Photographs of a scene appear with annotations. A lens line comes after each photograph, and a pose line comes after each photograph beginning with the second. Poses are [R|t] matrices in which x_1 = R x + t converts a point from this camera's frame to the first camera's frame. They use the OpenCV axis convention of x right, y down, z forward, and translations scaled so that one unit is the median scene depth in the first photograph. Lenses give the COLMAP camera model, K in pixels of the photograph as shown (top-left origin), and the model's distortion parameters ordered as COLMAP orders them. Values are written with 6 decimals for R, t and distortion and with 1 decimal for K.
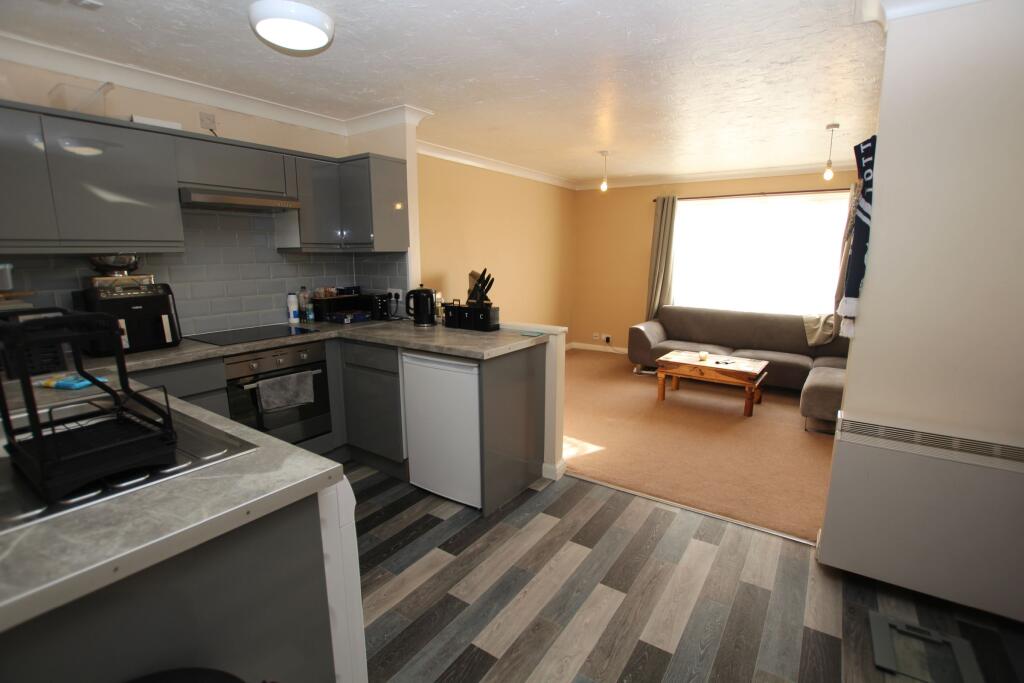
lens RADIAL K [[473.2, 0, 512.0], [0, 473.2, 341.5], [0, 0, 1]] dist [-0.005919, 0.000236]
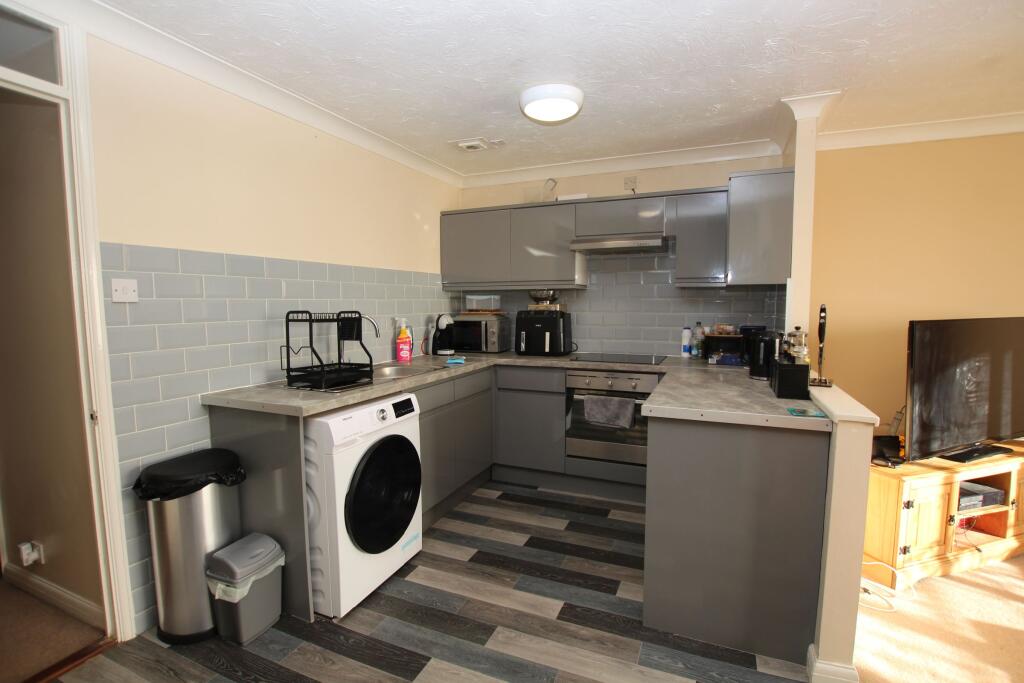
lens RADIAL K [[473.2, 0, 512.0], [0, 473.2, 341.5], [0, 0, 1]] dist [-0.005919, 0.000236]
pose [[0.217514, 0.087854, -0.972095, 0.618231], [-0.177833, 0.982838, 0.049033, -0.078473], [0.959720, 0.162205, 0.229404, 0.575999]]
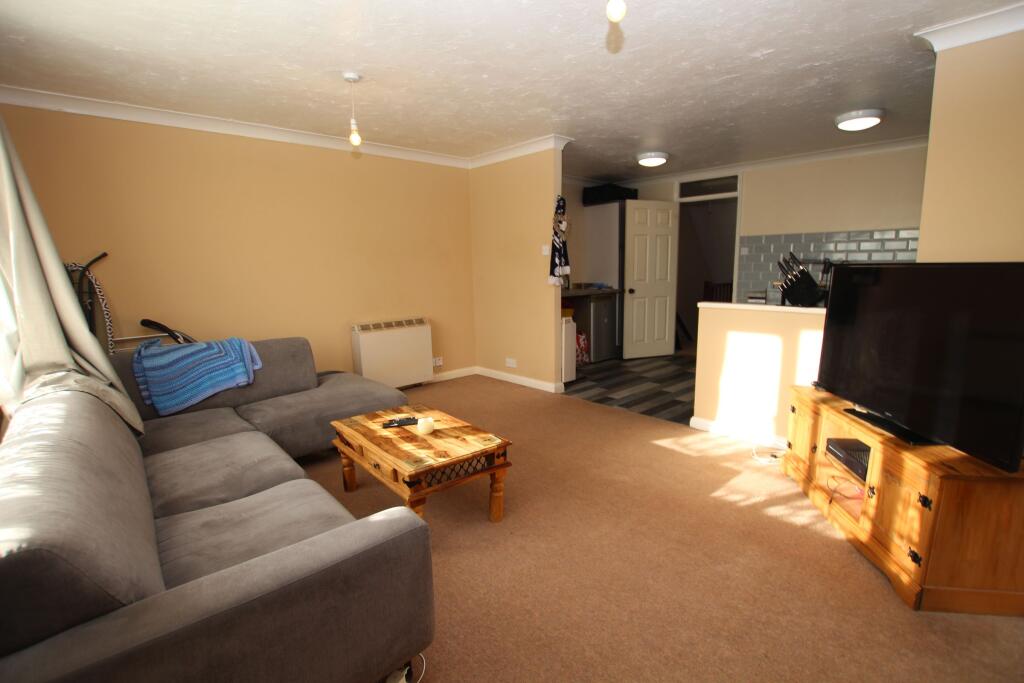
lens RADIAL K [[473.2, 0, 512.0], [0, 473.2, 341.5], [0, 0, 1]] dist [-0.005919, 0.000236]
pose [[-0.976266, -0.007073, 0.216458, 0.366986], [0.066624, 0.941192, 0.331239, -0.428537], [-0.206071, 0.337799, -0.918383, 2.603772]]
